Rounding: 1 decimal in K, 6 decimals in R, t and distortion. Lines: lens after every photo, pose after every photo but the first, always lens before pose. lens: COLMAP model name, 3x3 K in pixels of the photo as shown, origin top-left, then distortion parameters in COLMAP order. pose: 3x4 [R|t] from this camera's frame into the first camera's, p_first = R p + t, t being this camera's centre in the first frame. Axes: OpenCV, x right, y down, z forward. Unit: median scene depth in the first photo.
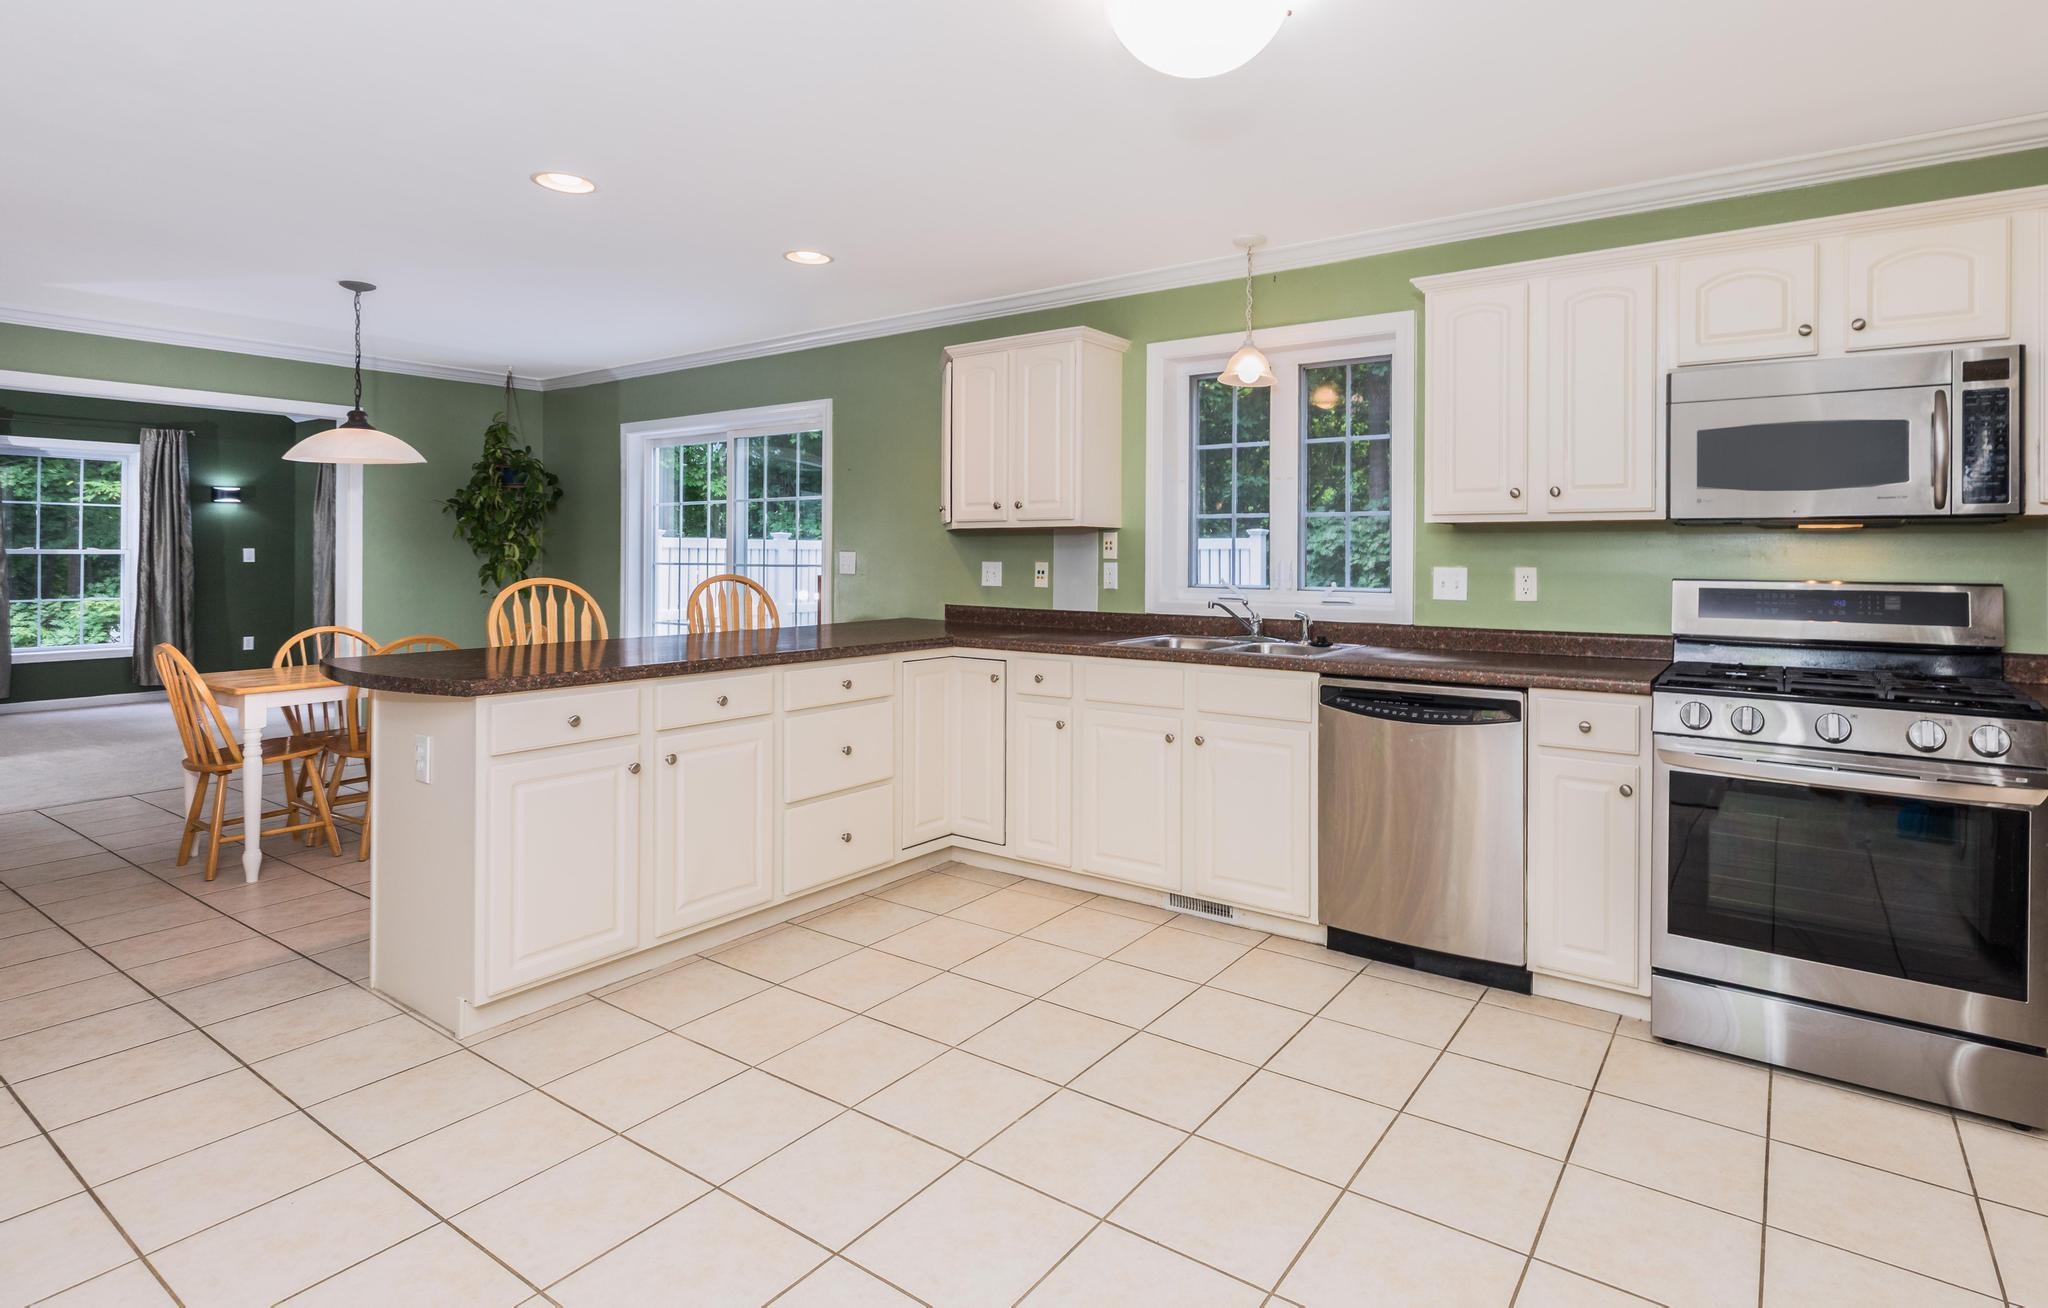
lens RADIAL K [[1020.6, 0, 1097.7], [0, 1020.6, 551.1], [0, 0, 1]] dist [0.002140, 0.000399]
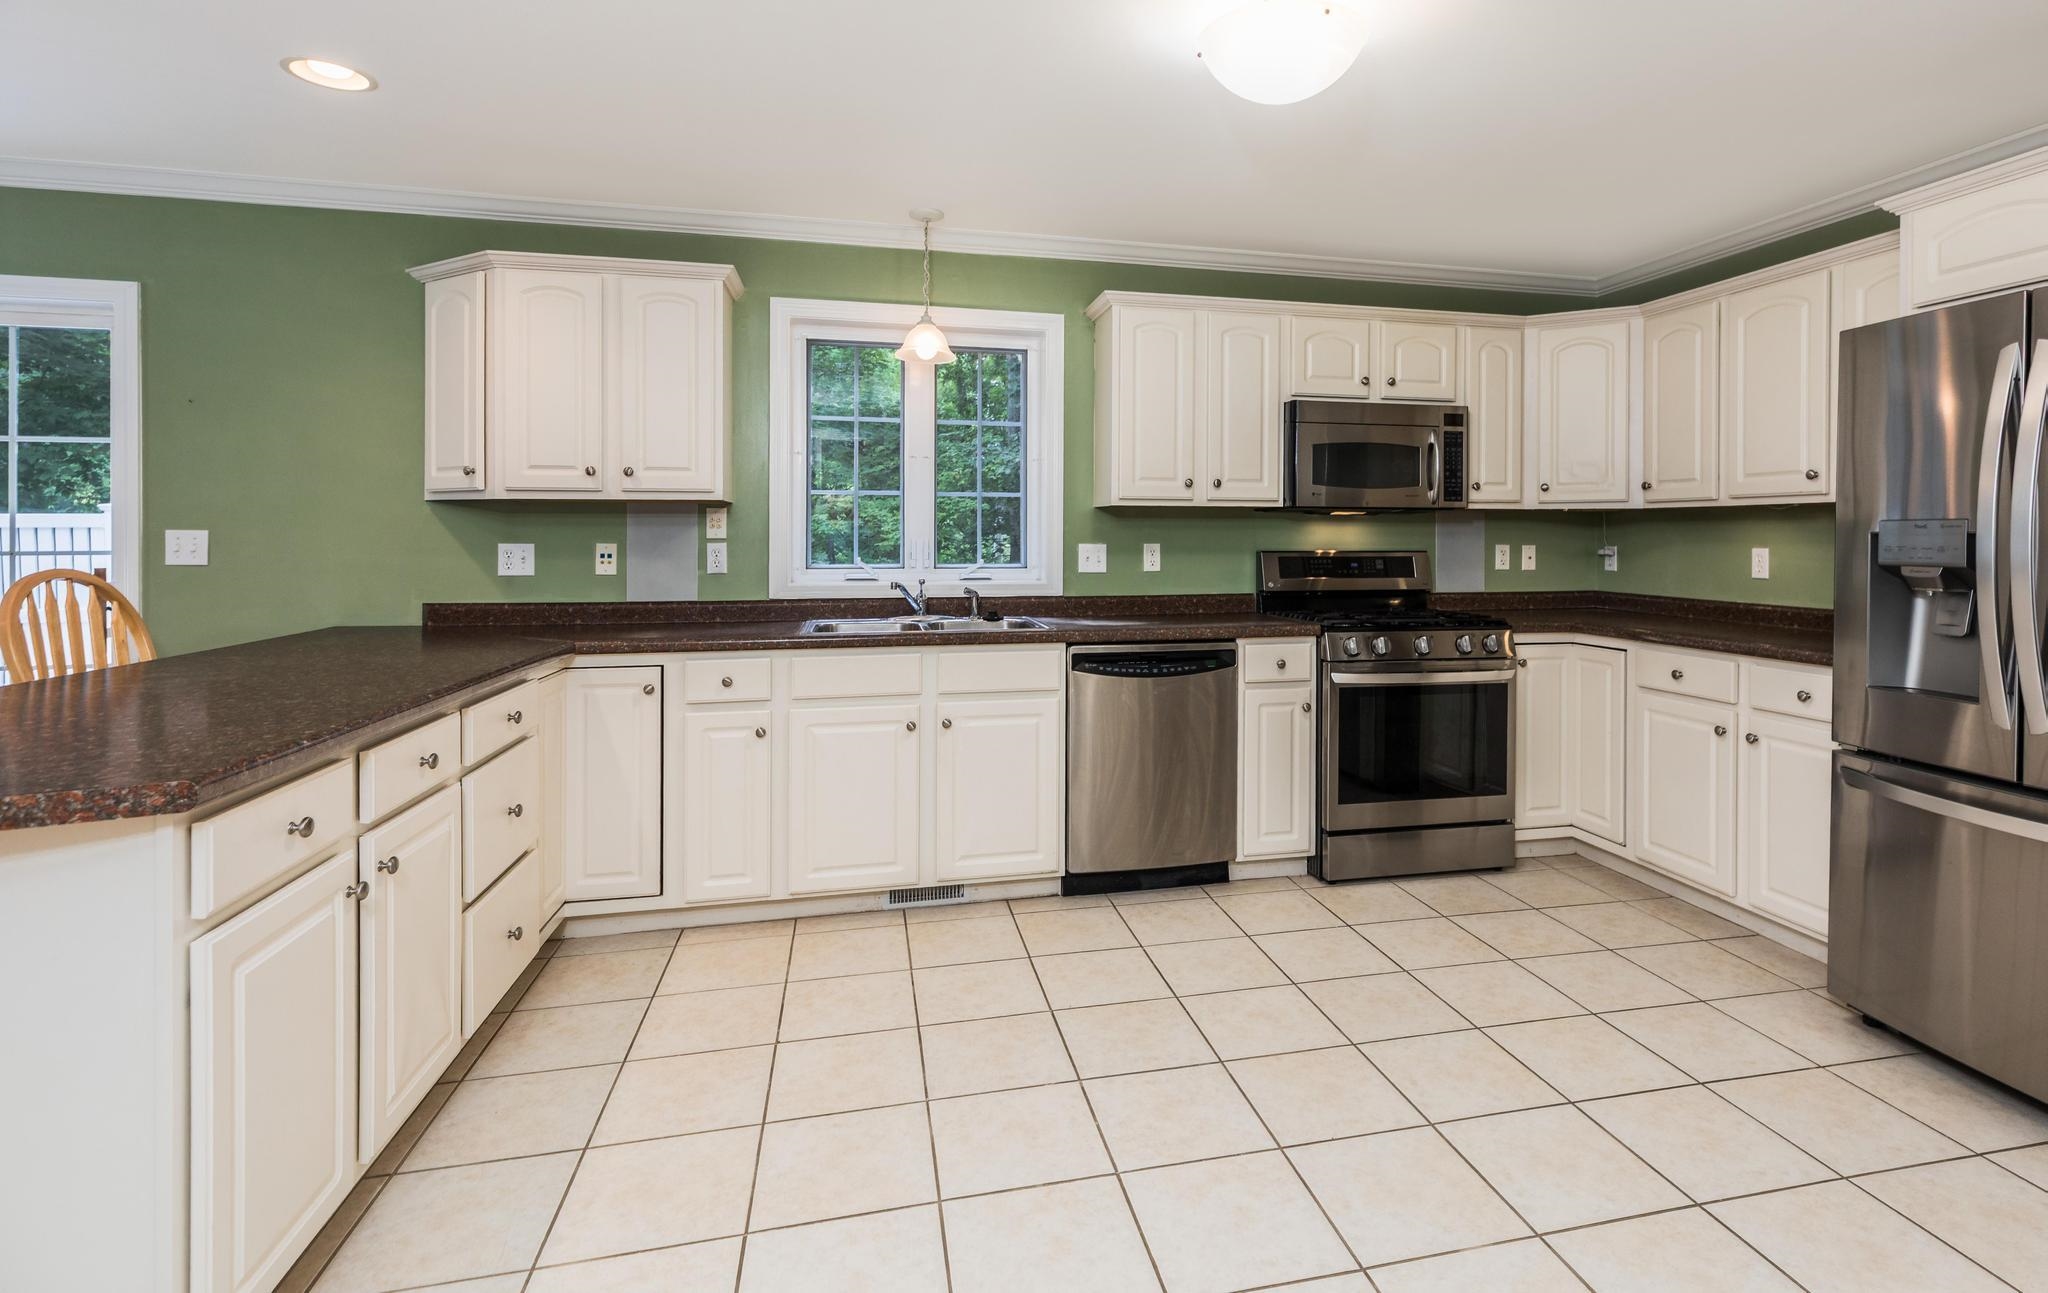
lens RADIAL K [[975.7, 0, 1094.7], [0, 975.7, 548.9], [0, 0, 1]] dist [0.001724, -0.000491]
pose [[0.678374, -0.012796, 0.734605, -0.432557], [-0.000671, 0.999837, 0.018035, 0.001399], [-0.734716, -0.012727, 0.678255, 0.234130]]
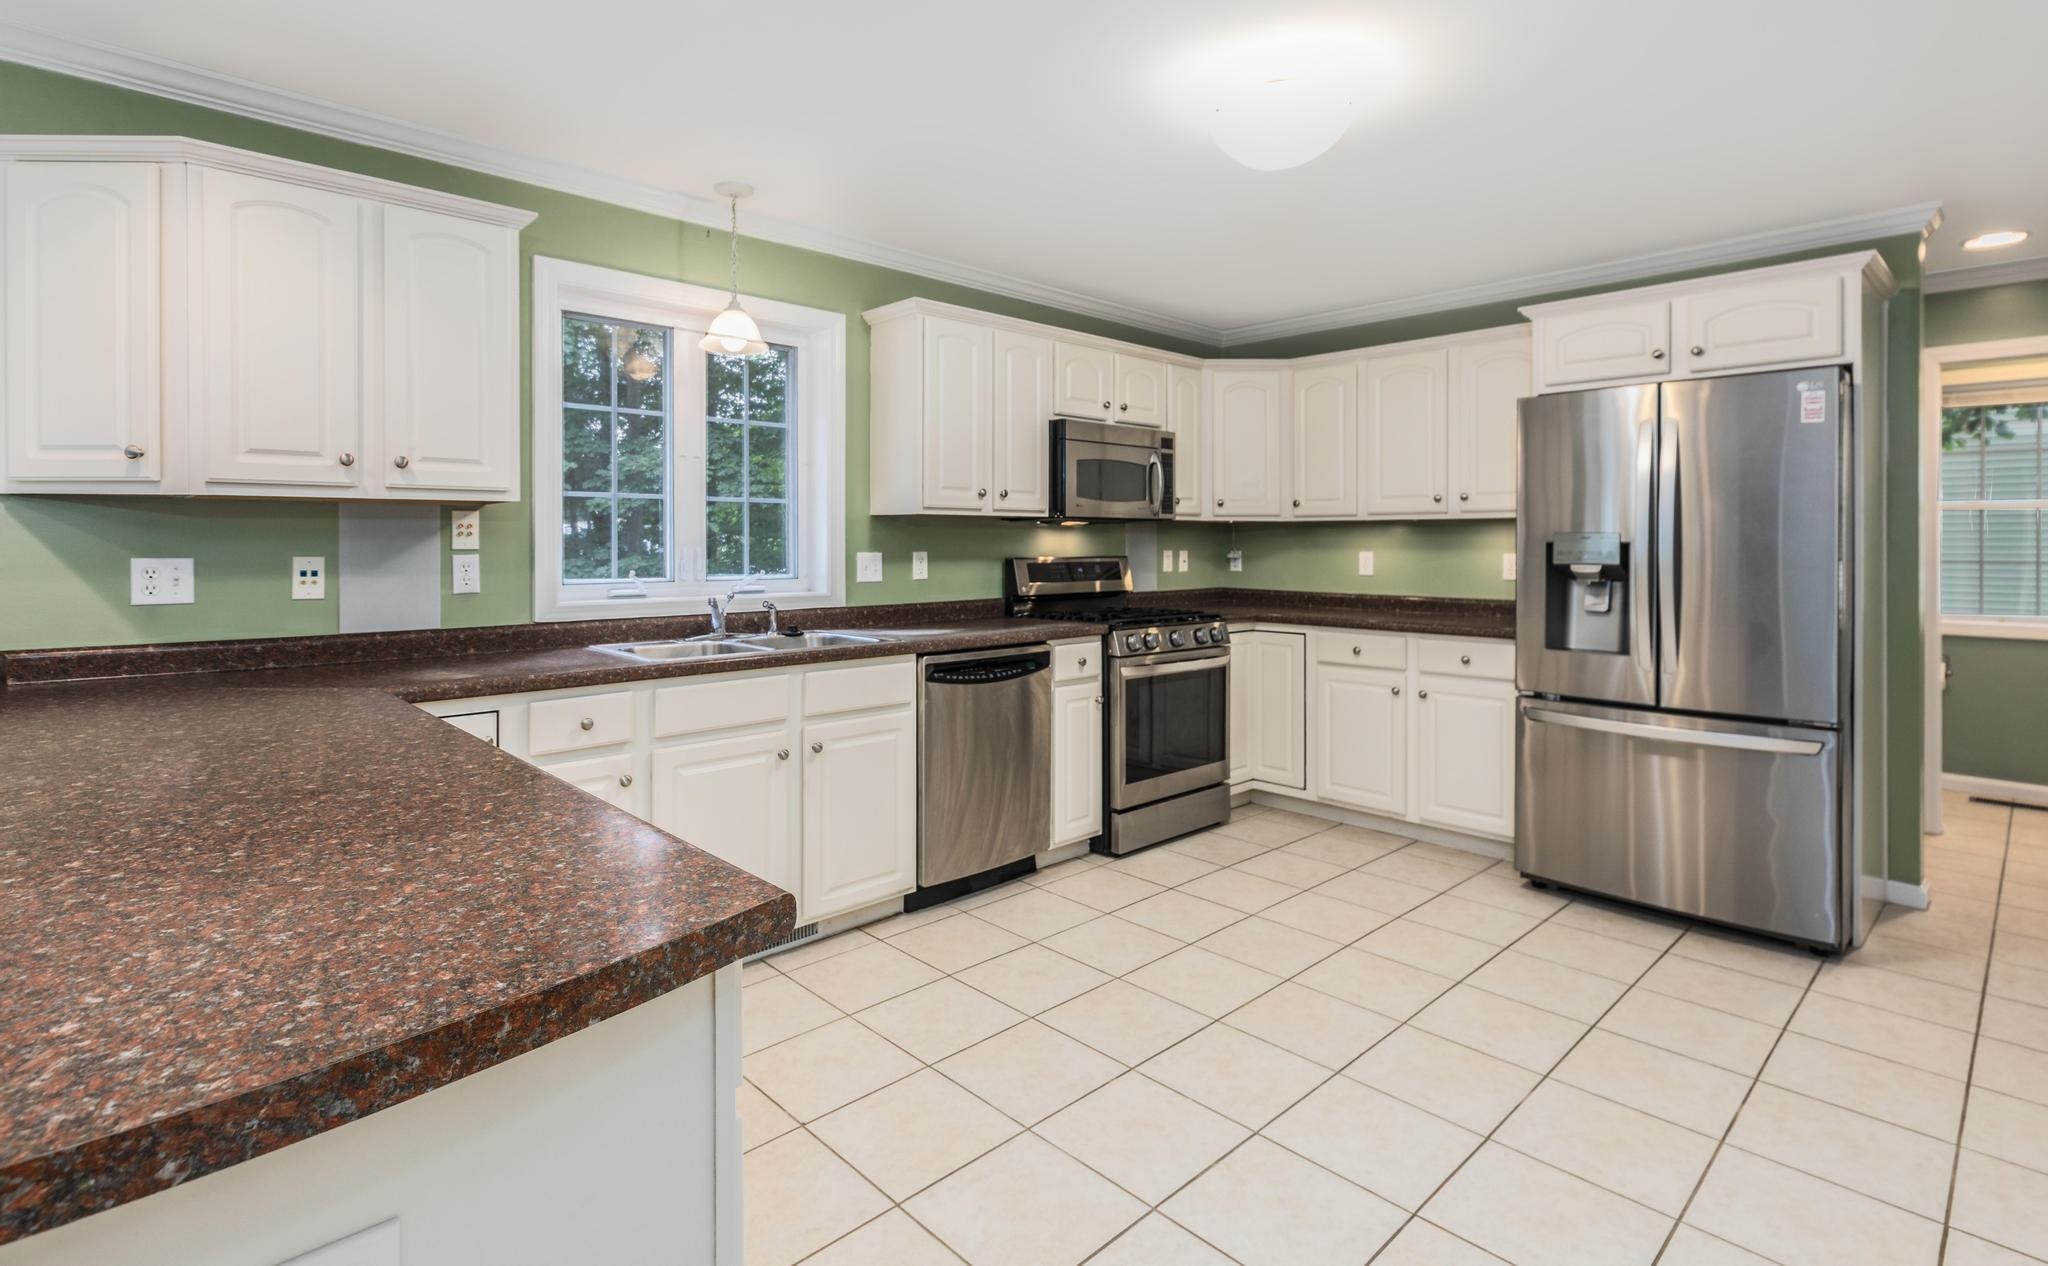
lens RADIAL K [[975.7, 0, 996.4], [0, 975.7, 547.3], [0, 0, 1]] dist [0.001724, -0.000491]
pose [[0.230420, -0.010751, 0.973032, -0.624423], [-0.002129, 0.999931, 0.011553, -0.002648], [-0.973089, -0.004734, 0.230381, 0.573367]]
